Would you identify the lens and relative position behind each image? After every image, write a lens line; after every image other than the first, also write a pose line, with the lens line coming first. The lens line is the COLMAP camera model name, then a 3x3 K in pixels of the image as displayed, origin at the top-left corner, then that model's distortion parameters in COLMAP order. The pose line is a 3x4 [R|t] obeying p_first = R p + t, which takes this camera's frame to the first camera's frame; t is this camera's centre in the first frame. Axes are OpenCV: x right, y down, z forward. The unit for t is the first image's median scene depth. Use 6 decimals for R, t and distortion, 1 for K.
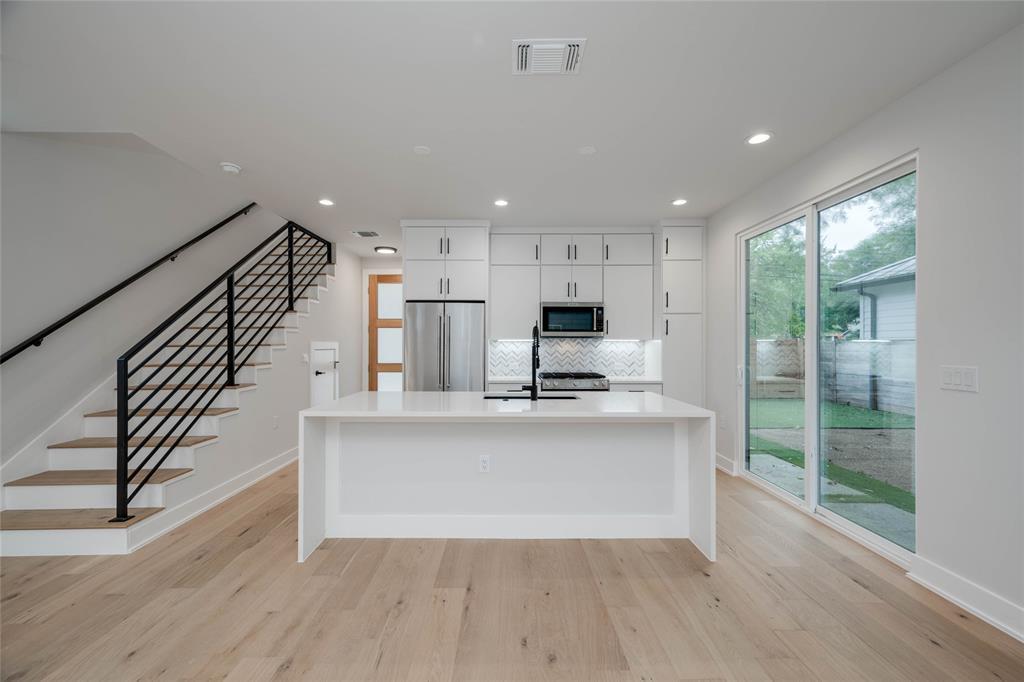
lens RADIAL K [[406.9, 0, 505.1], [0, 406.9, 344.0], [0, 0, 1]] dist [0.000630, 0.000299]
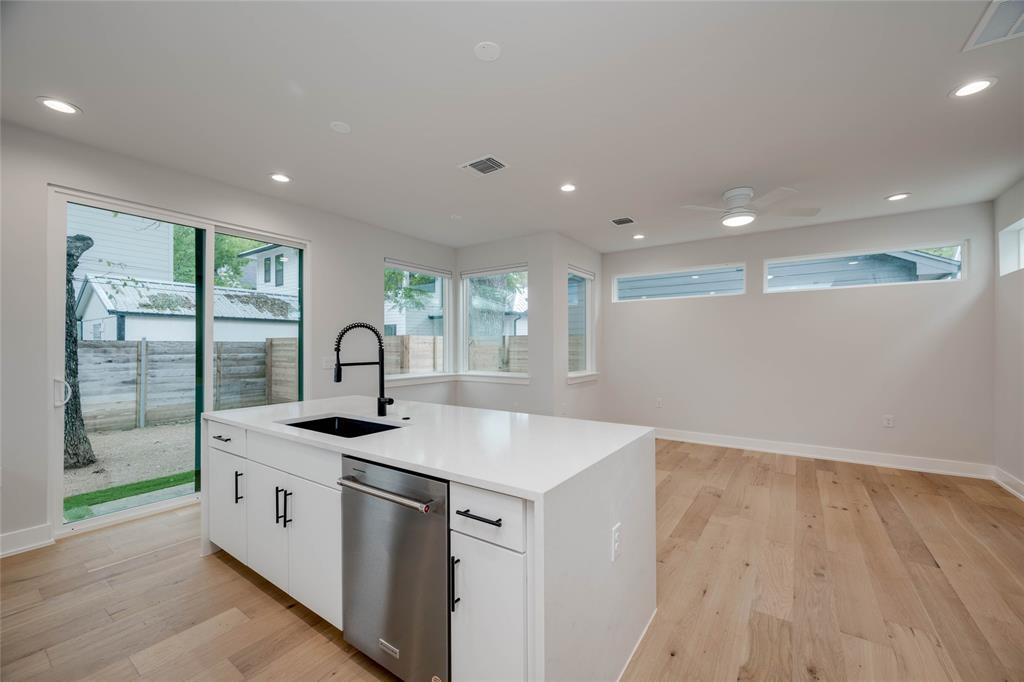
lens RADIAL K [[406.9, 0, 515.3], [0, 406.9, 344.3], [0, 0, 1]] dist [0.000630, 0.000299]
pose [[-0.819106, 0.004298, 0.573626, -0.597543], [0.000976, 0.999981, -0.006098, 0.000550], [-0.573642, -0.004435, -0.819094, 1.468106]]
